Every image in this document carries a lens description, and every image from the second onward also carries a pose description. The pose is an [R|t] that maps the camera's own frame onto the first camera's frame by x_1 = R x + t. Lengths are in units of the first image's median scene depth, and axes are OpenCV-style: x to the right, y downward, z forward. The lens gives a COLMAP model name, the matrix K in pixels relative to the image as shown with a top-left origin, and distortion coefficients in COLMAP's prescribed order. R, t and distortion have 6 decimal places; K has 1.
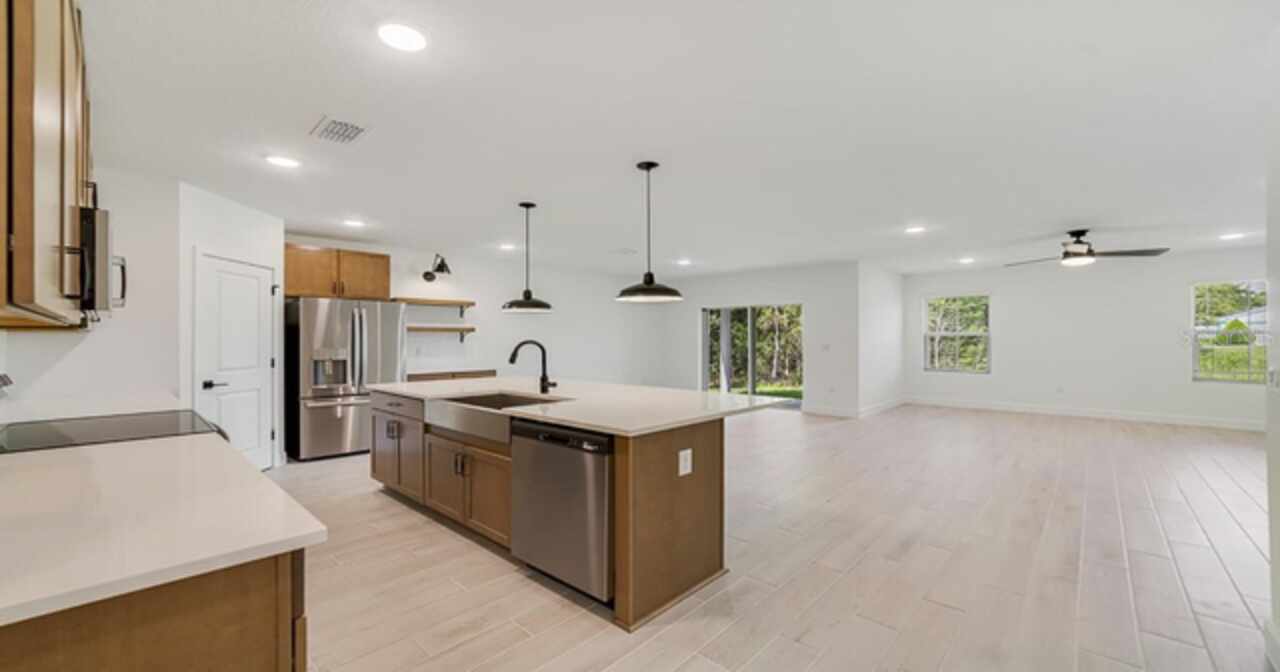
lens RADIAL K [[490.6, 0, 630.9], [0, 490.6, 335.3], [0, 0, 1]] dist [-0.007059, 0.000033]
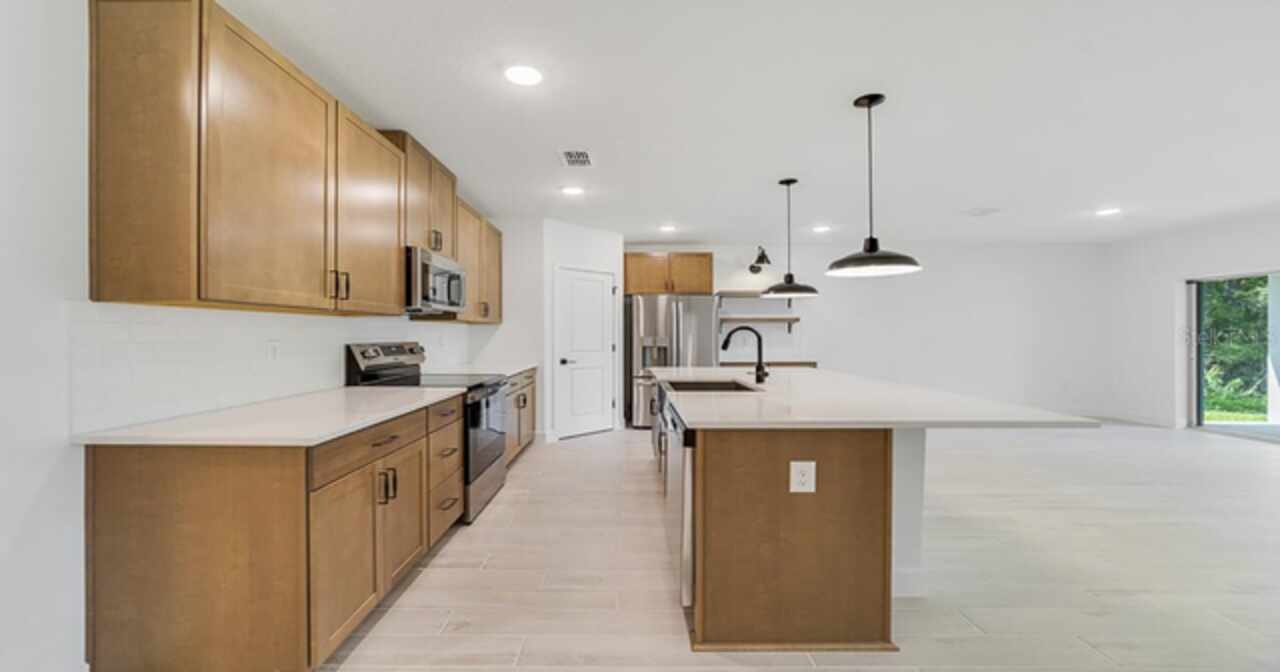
lens RADIAL K [[500.1, 0, 635.5], [0, 500.1, 332.9], [0, 0, 1]] dist [-0.004036, 0.000070]
pose [[0.692138, -0.001474, -0.721764, 0.220338], [0.005834, 0.999977, 0.003552, 0.011779], [0.721742, -0.006669, 0.692130, 0.116298]]
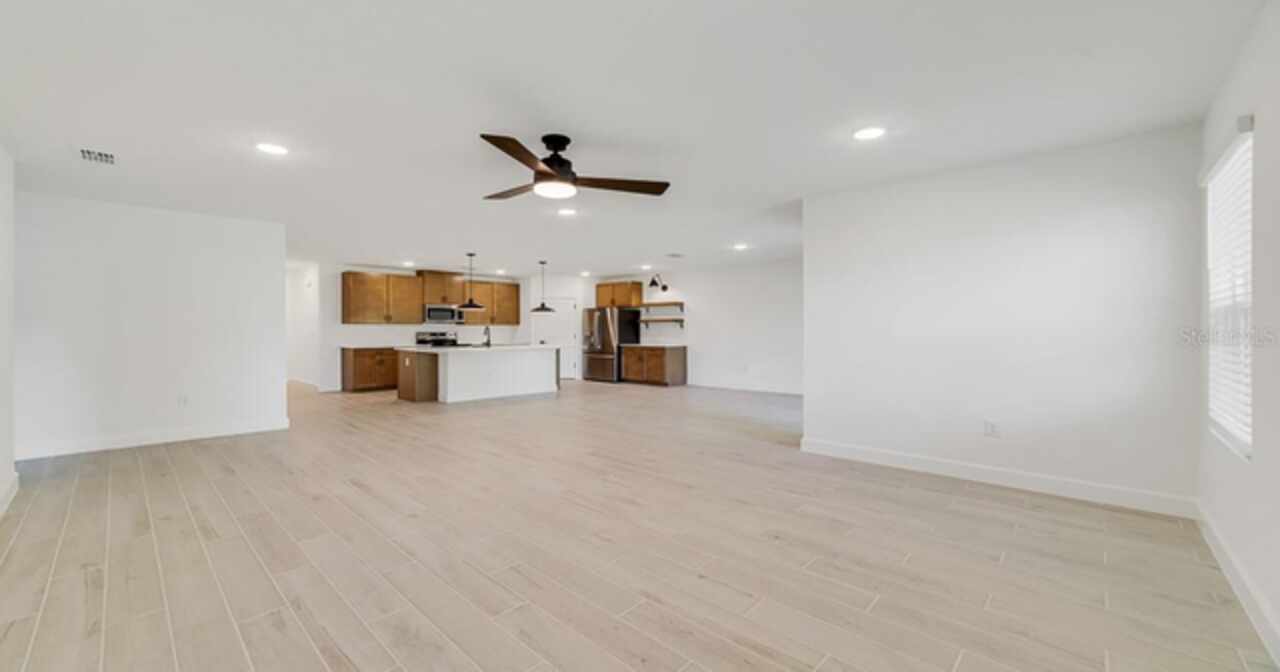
lens RADIAL K [[490.6, 0, 630.9], [0, 490.6, 335.3], [0, 0, 1]] dist [-0.007059, 0.000033]
pose [[-0.001406, 0.014245, -0.999898, 1.568778], [0.006203, 0.999879, 0.014236, 0.016101], [0.999980, -0.006183, -0.001494, 1.142210]]
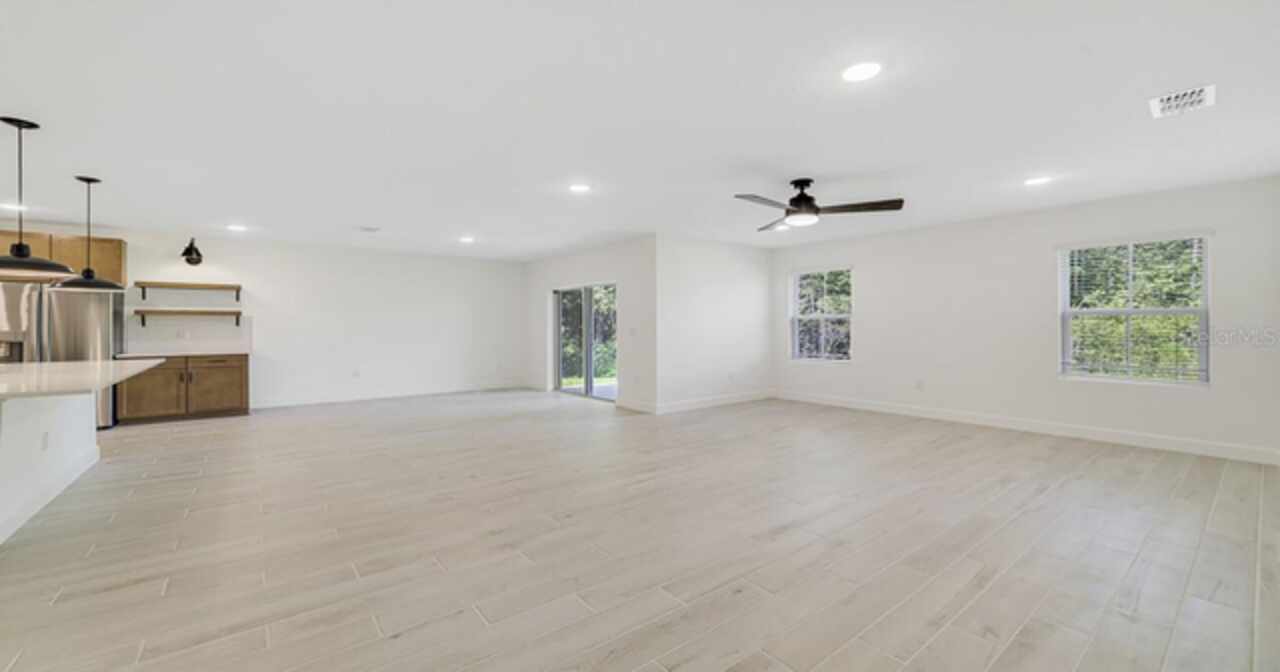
lens RADIAL K [[497.5, 0, 621.0], [0, 497.5, 325.4], [0, 0, 1]] dist [-0.007043, -0.000061]
pose [[0.986441, -0.000100, -0.164116, 0.789426], [0.001316, 0.999972, 0.007303, 0.008443], [0.164111, -0.007420, 0.986414, 0.187841]]
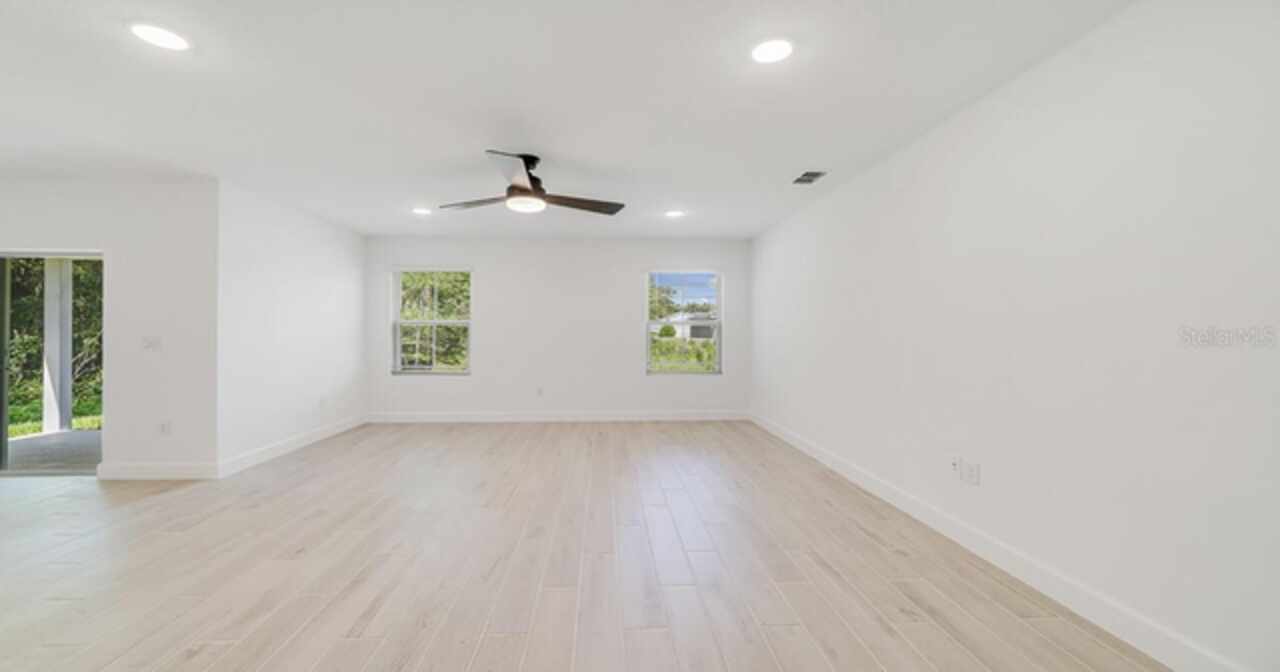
lens RADIAL K [[497.5, 0, 621.0], [0, 497.5, 325.4], [0, 0, 1]] dist [-0.007043, -0.000061]
pose [[0.696043, 0.011000, 0.717915, 0.555710], [-0.005388, 0.999935, -0.010097, 0.011965], [-0.717979, 0.003159, 0.696057, 0.473016]]
